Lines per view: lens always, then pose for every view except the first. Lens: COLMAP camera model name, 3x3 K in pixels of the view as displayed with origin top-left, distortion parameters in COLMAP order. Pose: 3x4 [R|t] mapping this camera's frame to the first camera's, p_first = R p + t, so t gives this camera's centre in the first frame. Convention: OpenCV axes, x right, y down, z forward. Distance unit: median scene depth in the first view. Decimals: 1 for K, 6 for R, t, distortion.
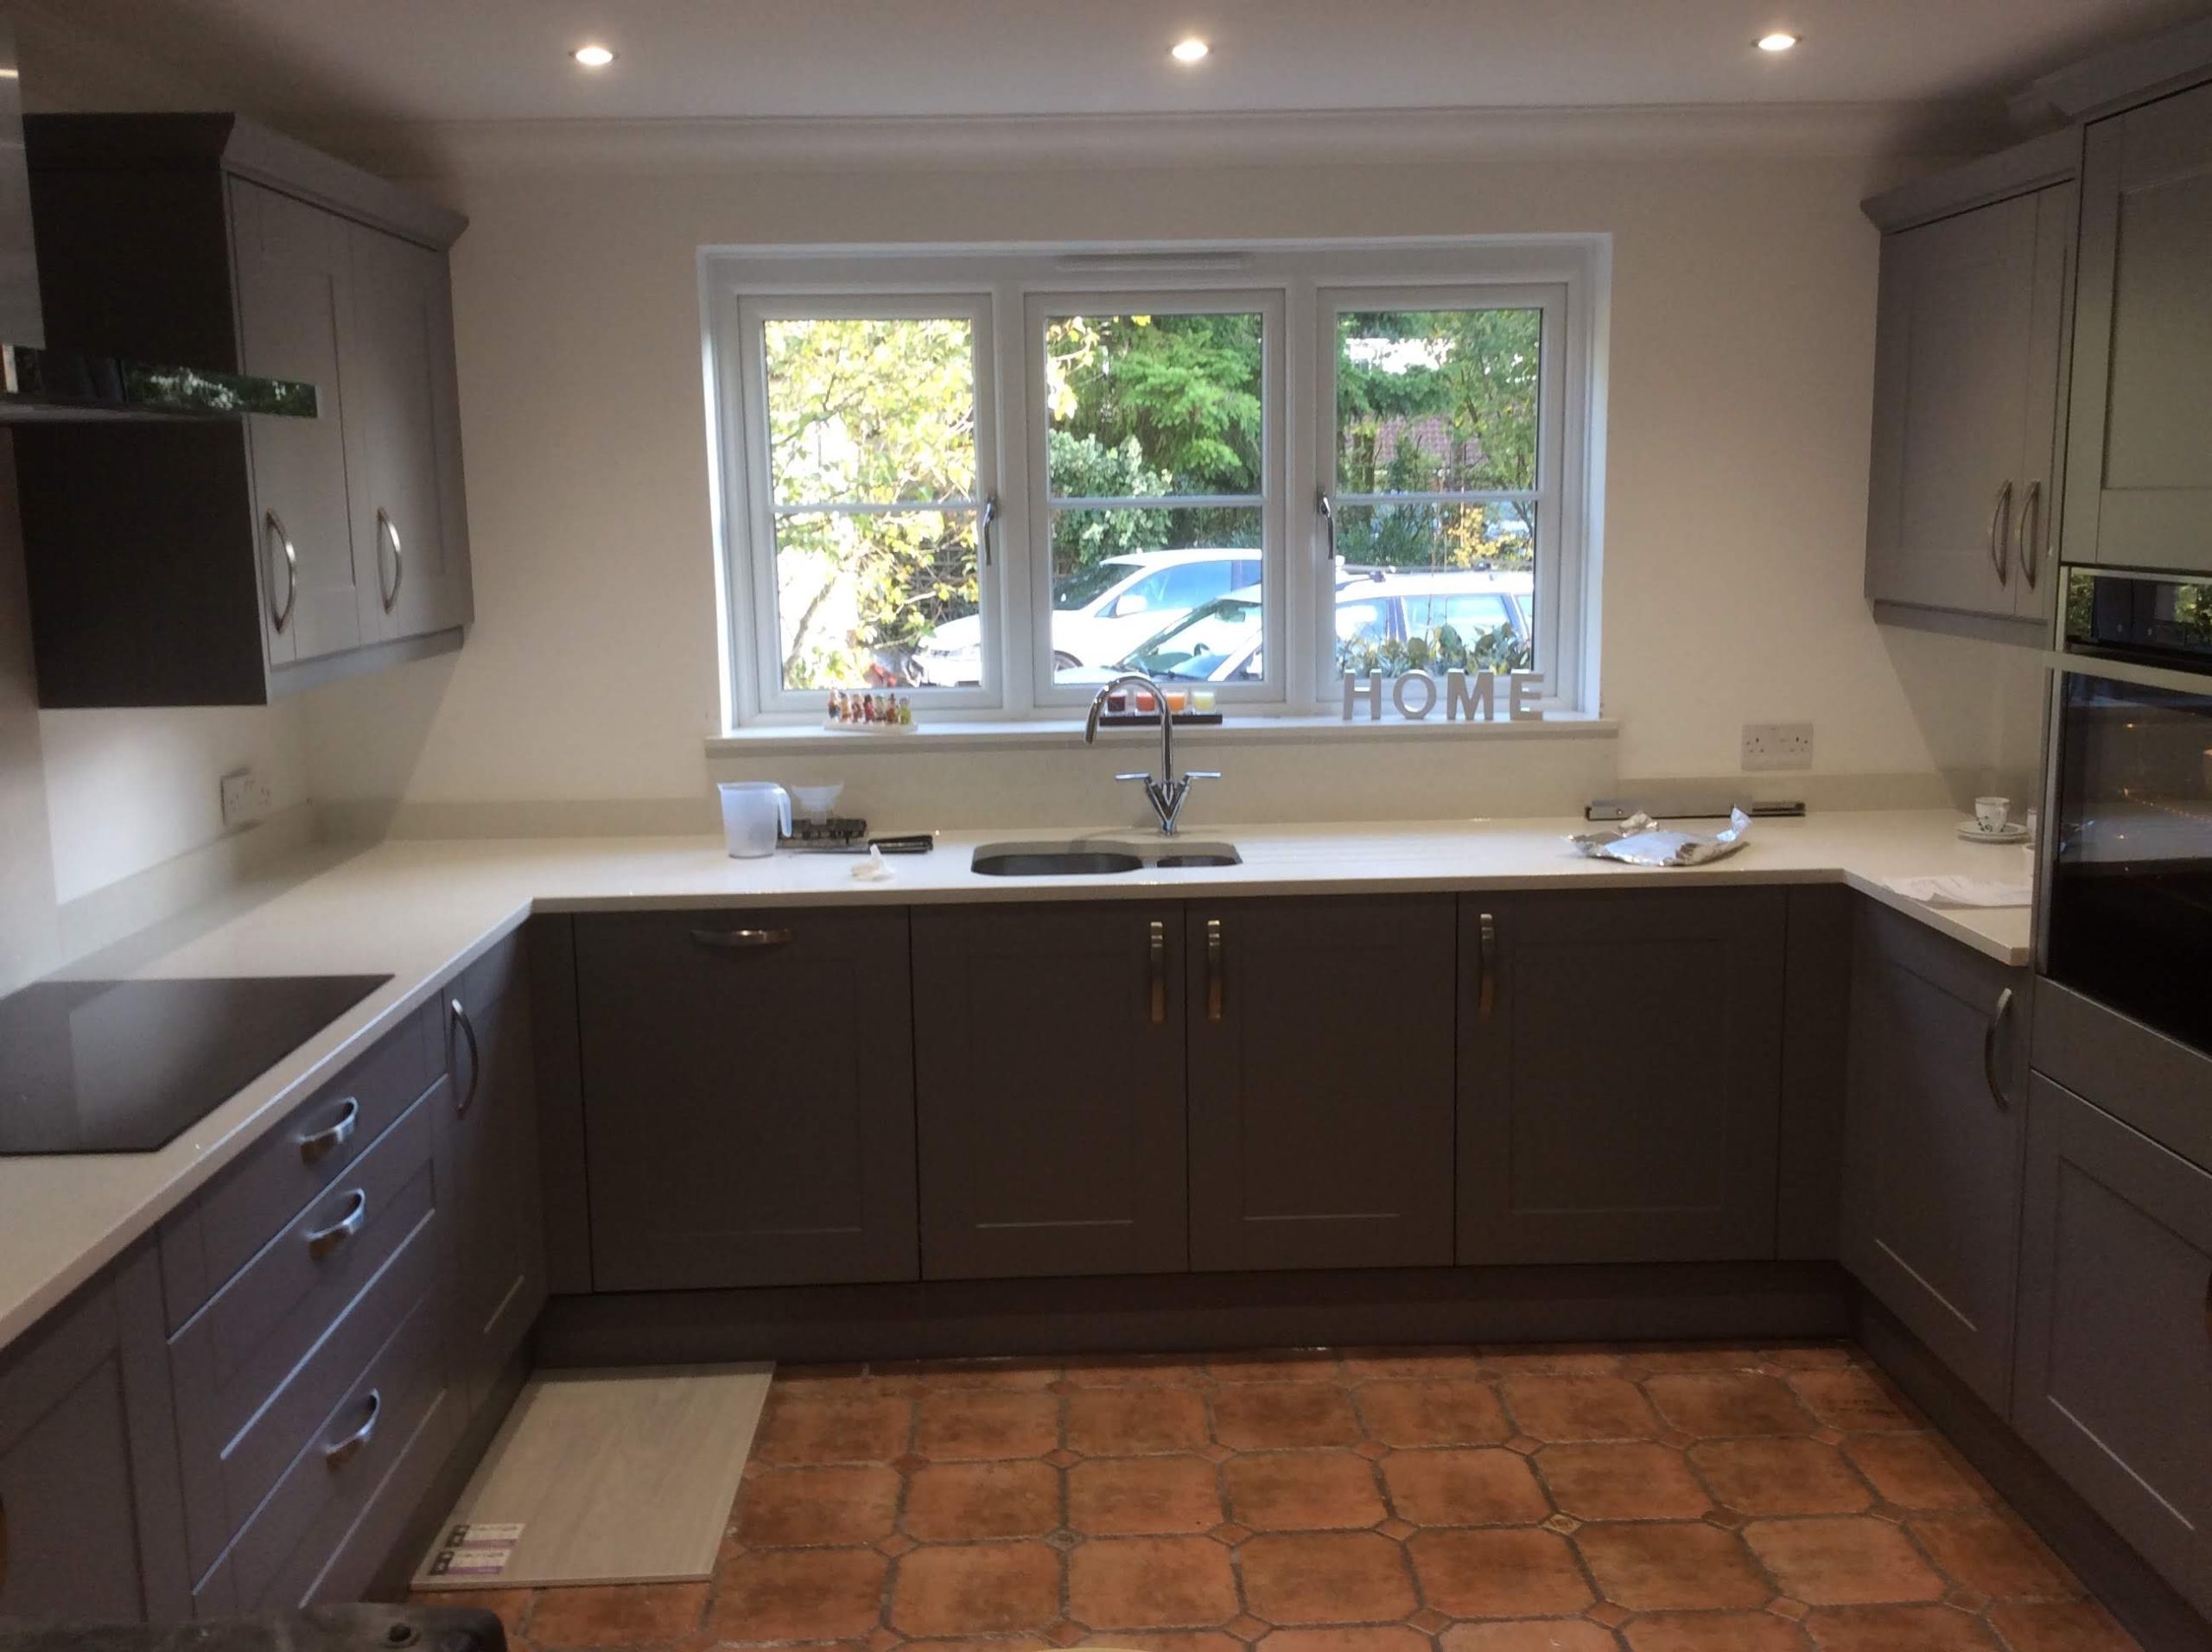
lens RADIAL K [[1993.9, 0, 1104.9], [0, 1993.9, 827.0], [0, 0, 1]] dist [0.012094, -0.017477]
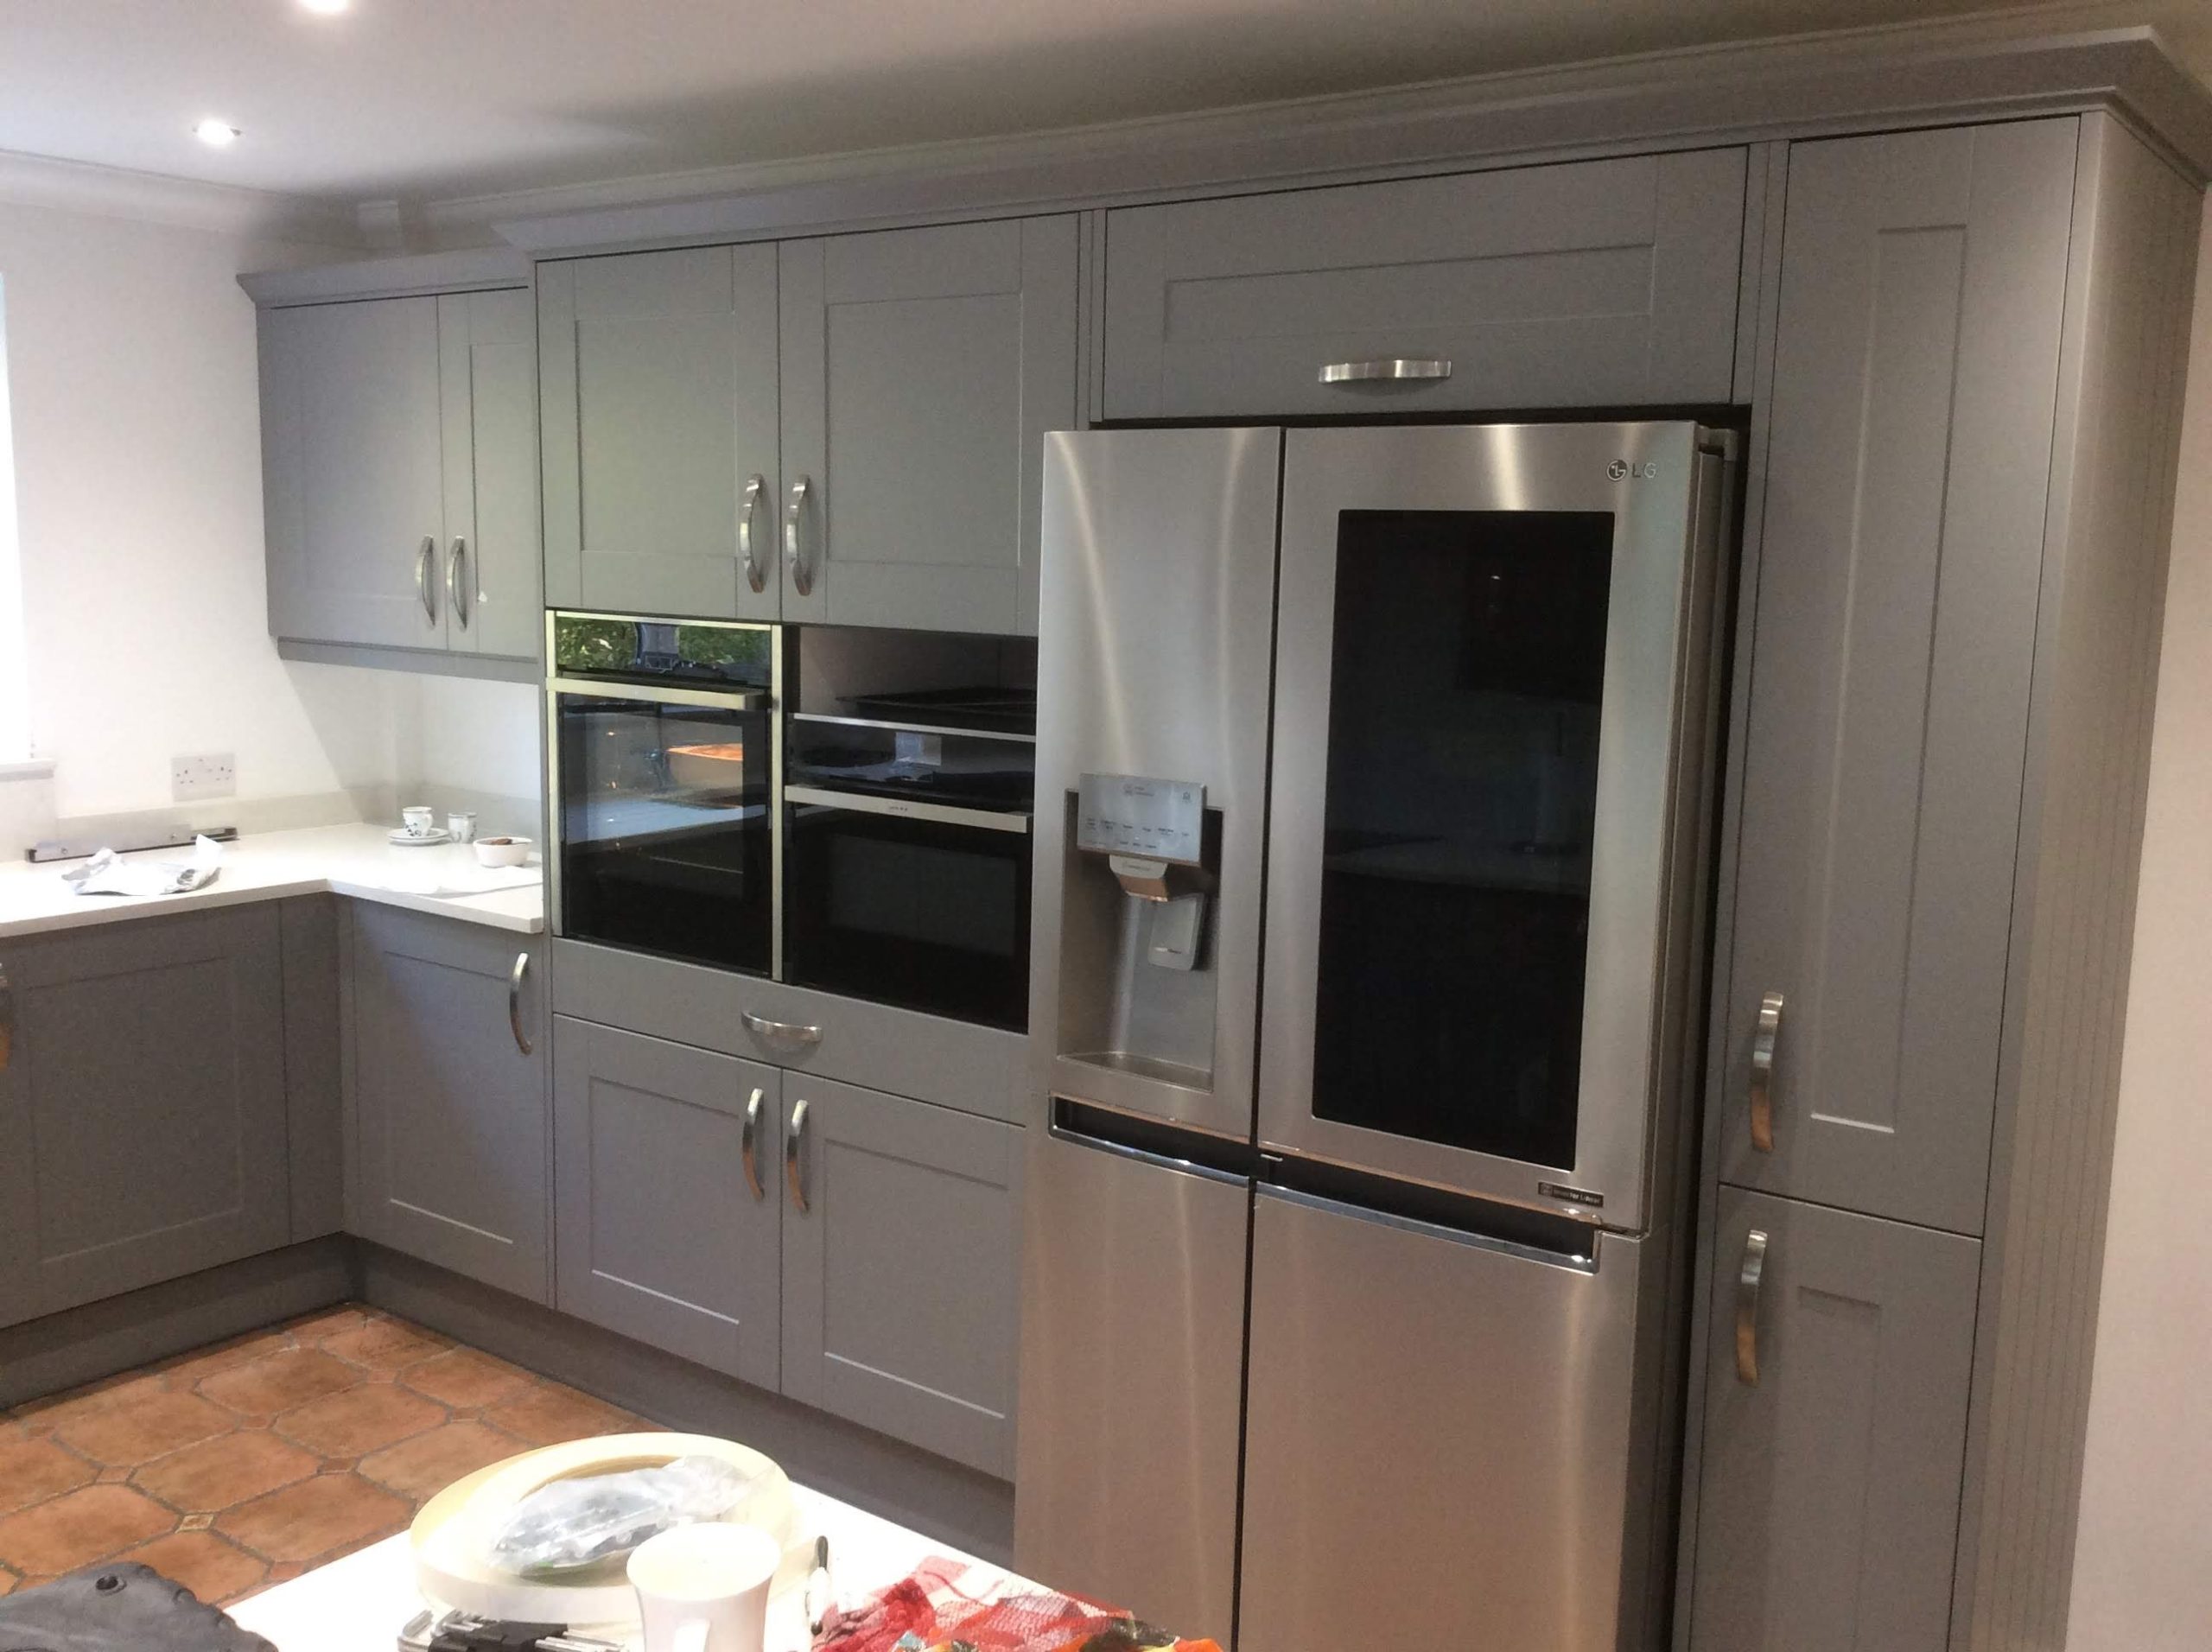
lens RADIAL K [[1993.9, 0, 1110.2], [0, 1993.9, 825.4], [0, 0, 1]] dist [0.012094, -0.017477]
pose [[0.619002, -0.082261, 0.781069, -0.236819], [0.097291, 0.994871, 0.027674, 0.003246], [-0.779340, 0.058861, 0.623831, -0.042944]]
